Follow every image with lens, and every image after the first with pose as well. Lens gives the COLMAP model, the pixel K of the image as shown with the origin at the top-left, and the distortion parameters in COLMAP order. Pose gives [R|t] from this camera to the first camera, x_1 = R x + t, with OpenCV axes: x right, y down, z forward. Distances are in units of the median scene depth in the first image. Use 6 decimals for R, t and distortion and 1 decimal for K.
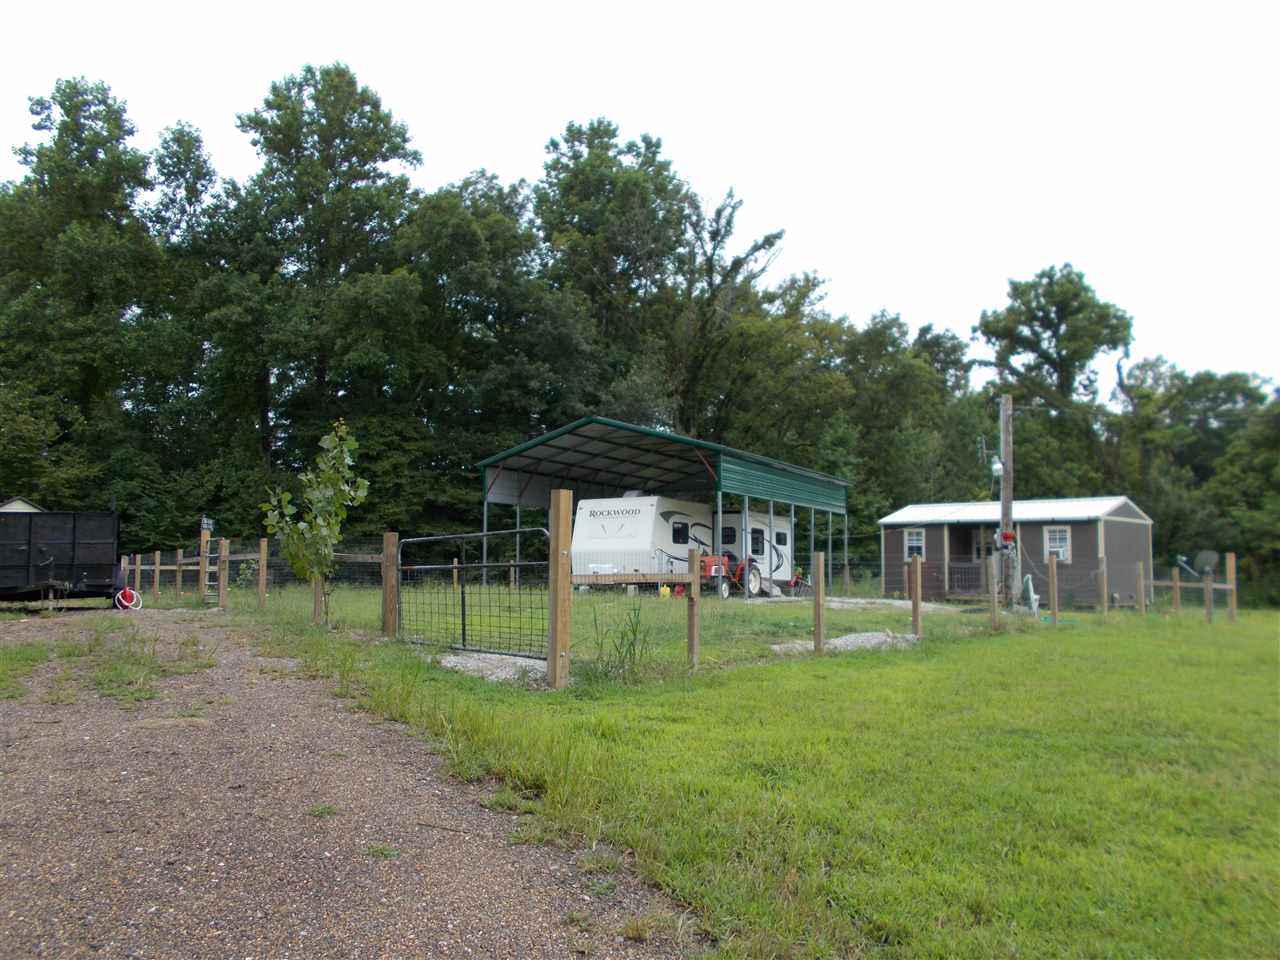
lens RADIAL K [[1007.8, 0, 639.7], [0, 1007.8, 482.8], [0, 0, 1]] dist [0.007564, 0.032425]
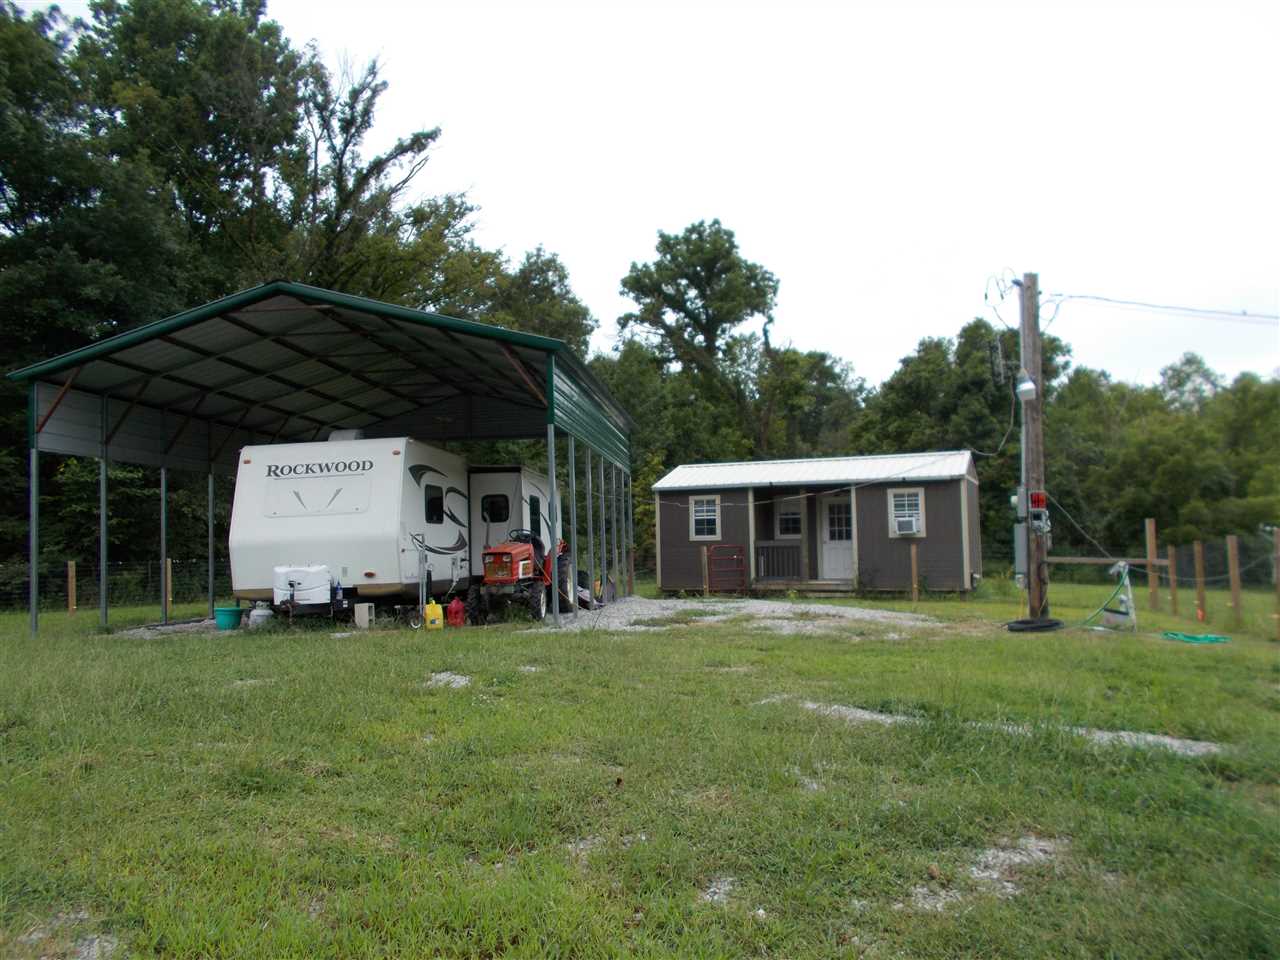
lens RADIAL K [[1007.8, 0, 642.2], [0, 1007.8, 477.8], [0, 0, 1]] dist [0.007564, 0.032425]
pose [[0.912212, -0.005182, 0.409686, -0.039247], [-0.002750, 0.999820, 0.018768, 0.010609], [-0.409710, -0.018247, 0.912033, 0.195166]]
